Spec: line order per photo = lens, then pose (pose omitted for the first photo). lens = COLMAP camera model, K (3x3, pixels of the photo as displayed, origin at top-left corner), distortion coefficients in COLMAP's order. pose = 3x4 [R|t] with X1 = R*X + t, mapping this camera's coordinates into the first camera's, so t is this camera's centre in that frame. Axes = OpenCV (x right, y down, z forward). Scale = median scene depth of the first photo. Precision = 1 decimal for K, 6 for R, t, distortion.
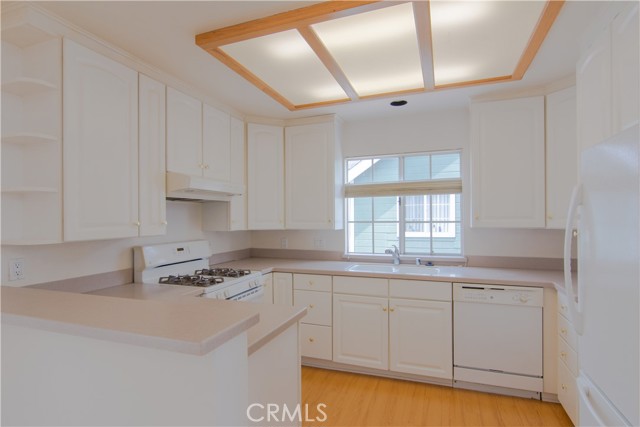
lens RADIAL K [[340.4, 0, 317.4], [0, 340.4, 216.6], [0, 0, 1]] dist [0.000230, 0.001179]
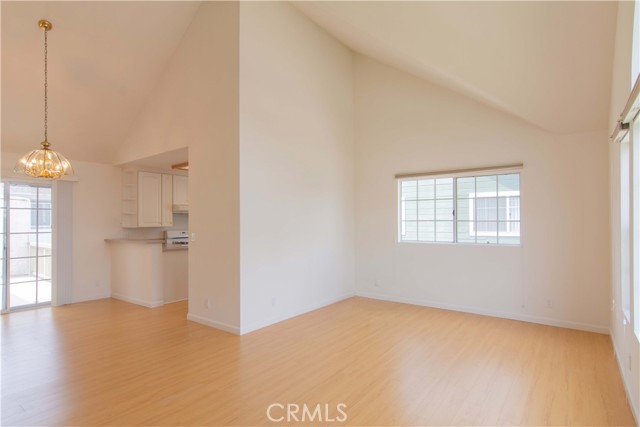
lens RADIAL K [[340.4, 0, 317.4], [0, 340.4, 216.6], [0, 0, 1]] dist [0.000230, 0.001179]
pose [[0.955931, -0.004391, -0.293559, 1.254207], [0.002711, 0.999978, -0.006129, -0.007021], [0.293580, 0.005063, 0.955921, -1.114137]]
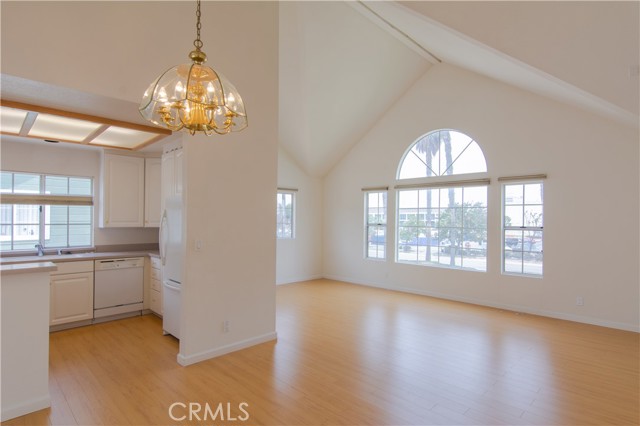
lens RADIAL K [[340.4, 0, 317.4], [0, 340.4, 216.1], [0, 0, 1]] dist [0.000230, 0.001179]
pose [[0.417702, 0.020422, 0.908355, -0.593550], [-0.010209, 0.999790, -0.017783, -0.004139], [-0.908527, -0.001845, 0.417822, -0.617259]]
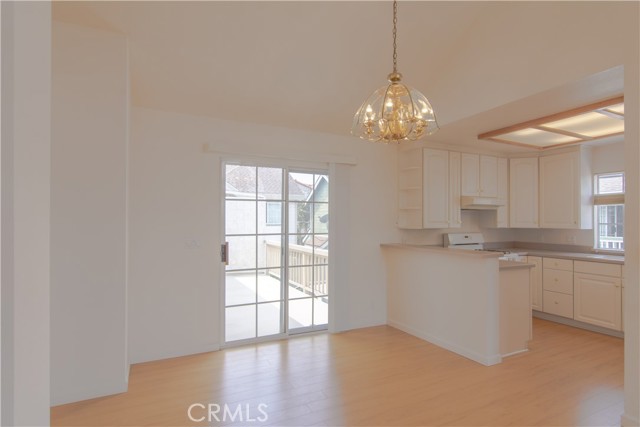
lens RADIAL K [[340.4, 0, 317.4], [0, 340.4, 216.6], [0, 0, 1]] dist [0.000230, 0.001179]
pose [[0.727189, 0.001209, -0.686436, 0.245284], [-0.006088, 0.999970, -0.004688, 0.001711], [0.686410, 0.007588, 0.727175, -0.801713]]
